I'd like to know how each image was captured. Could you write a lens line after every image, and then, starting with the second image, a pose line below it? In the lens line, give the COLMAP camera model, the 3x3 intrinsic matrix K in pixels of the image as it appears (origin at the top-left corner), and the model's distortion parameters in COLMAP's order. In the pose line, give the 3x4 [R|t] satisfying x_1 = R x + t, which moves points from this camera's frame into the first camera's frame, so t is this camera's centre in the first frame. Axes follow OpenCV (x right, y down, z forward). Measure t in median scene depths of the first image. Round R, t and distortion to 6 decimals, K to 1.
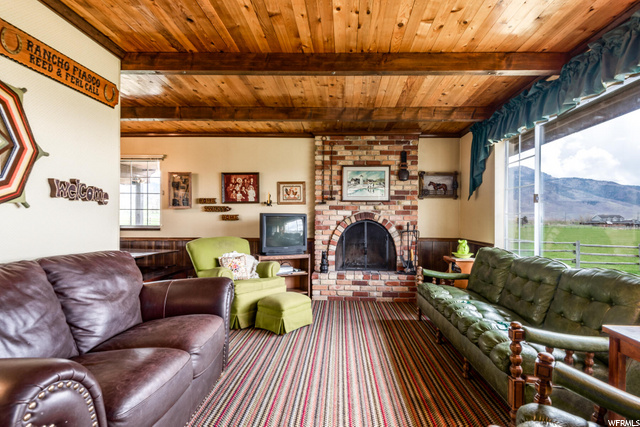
lens RADIAL K [[318.3, 0, 333.0], [0, 318.3, 212.3], [0, 0, 1]] dist [-0.004285, -0.000941]
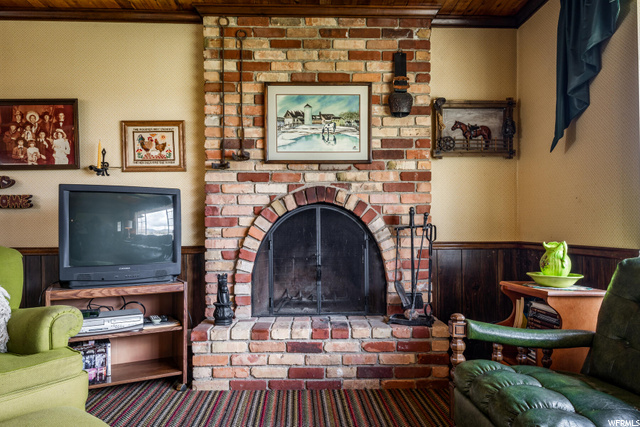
lens RADIAL K [[411.3, 0, 318.9], [0, 411.3, 215.4], [0, 0, 1]] dist [0.004562, -0.001279]
pose [[0.998250, -0.009467, 0.058374, 0.069389], [0.010221, 0.999868, -0.012630, 0.048403], [-0.058247, 0.013205, 0.998215, 0.418093]]
